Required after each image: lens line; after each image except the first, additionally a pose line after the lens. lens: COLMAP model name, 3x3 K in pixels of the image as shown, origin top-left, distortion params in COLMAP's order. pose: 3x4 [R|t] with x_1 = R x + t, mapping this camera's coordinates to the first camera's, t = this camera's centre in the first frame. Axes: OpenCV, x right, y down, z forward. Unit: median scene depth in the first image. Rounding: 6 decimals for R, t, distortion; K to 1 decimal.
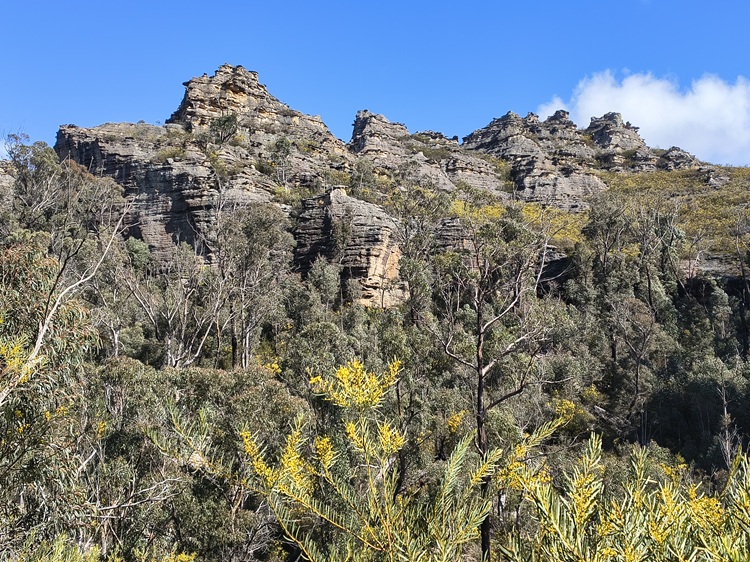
lens RADIAL K [[879.2, 0, 380.7], [0, 879.2, 284.0], [0, 0, 1]] dist [0.105334, 0.000000]
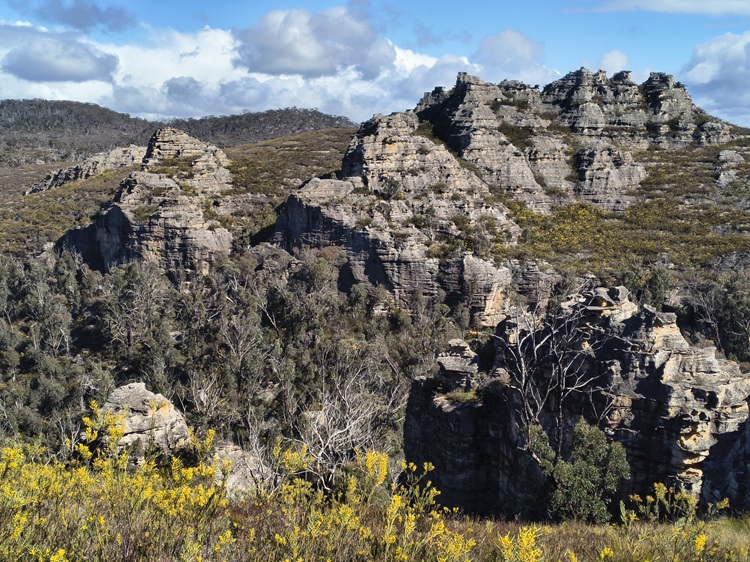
lens RADIAL K [[1126.4, 0, 373.3], [0, 1126.4, 274.7], [0, 0, 1]] dist [0.099737, 0.000000]
pose [[0.998939, 0.016263, -0.043089, -0.089034], [-0.003870, 0.961911, 0.273335, -0.438295], [0.045893, -0.272878, 0.960953, -0.748426]]
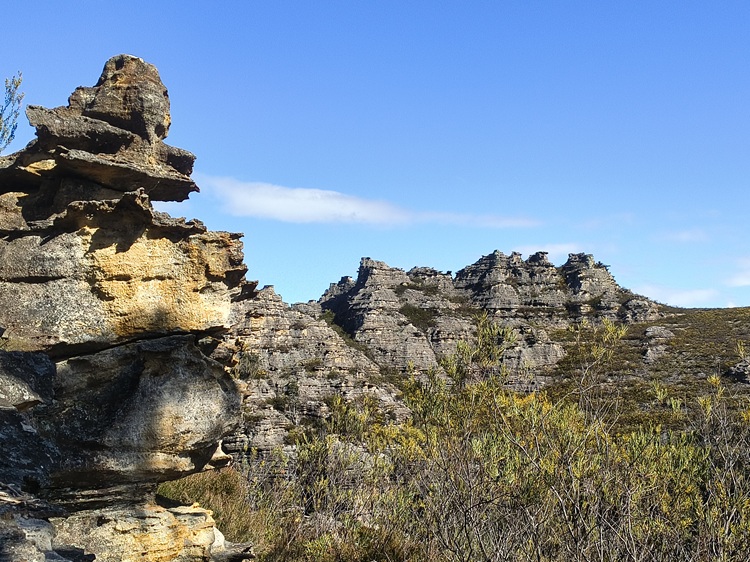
lens RADIAL K [[1004.5, 0, 389.5], [0, 1004.5, 309.5], [0, 0, 1]] dist [0.208361, 0.000000]
pose [[0.999218, -0.021186, -0.033390, 0.064515], [0.023613, 0.996975, 0.074048, -0.276678], [0.031720, -0.074778, 0.996696, -0.374322]]
